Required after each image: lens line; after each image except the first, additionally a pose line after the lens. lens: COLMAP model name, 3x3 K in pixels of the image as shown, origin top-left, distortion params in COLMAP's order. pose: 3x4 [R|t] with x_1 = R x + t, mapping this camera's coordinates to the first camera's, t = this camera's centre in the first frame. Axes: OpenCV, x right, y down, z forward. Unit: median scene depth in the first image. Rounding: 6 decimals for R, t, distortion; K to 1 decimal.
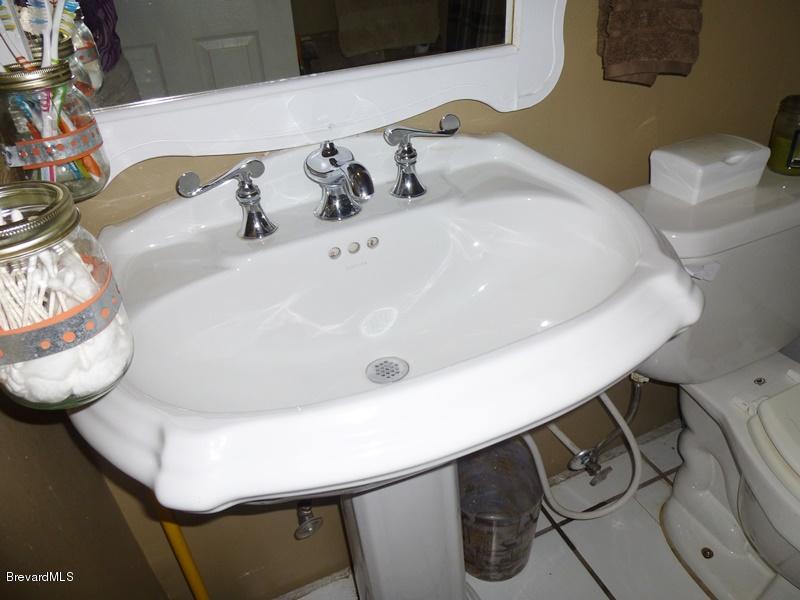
lens RADIAL K [[618.4, 0, 400.0], [0, 618.4, 300.0], [0, 0, 1]] dist [-0.030418, 0.003785]
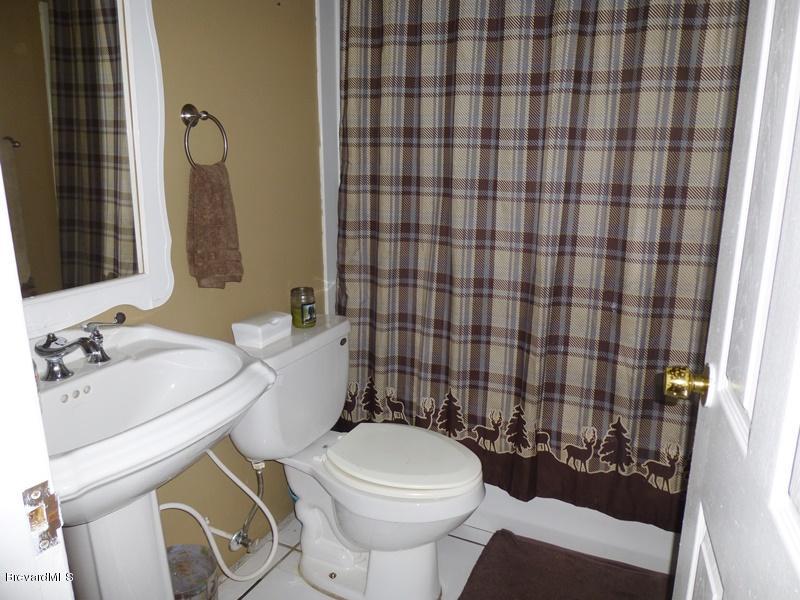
lens RADIAL K [[618.4, 0, 400.0], [0, 618.4, 300.0], [0, 0, 1]] dist [-0.030418, 0.003785]
pose [[0.768784, -0.096126, 0.632243, -0.371150], [0.318336, 0.914971, -0.247972, 0.321024], [-0.554647, 0.391902, 0.734016, -0.665740]]
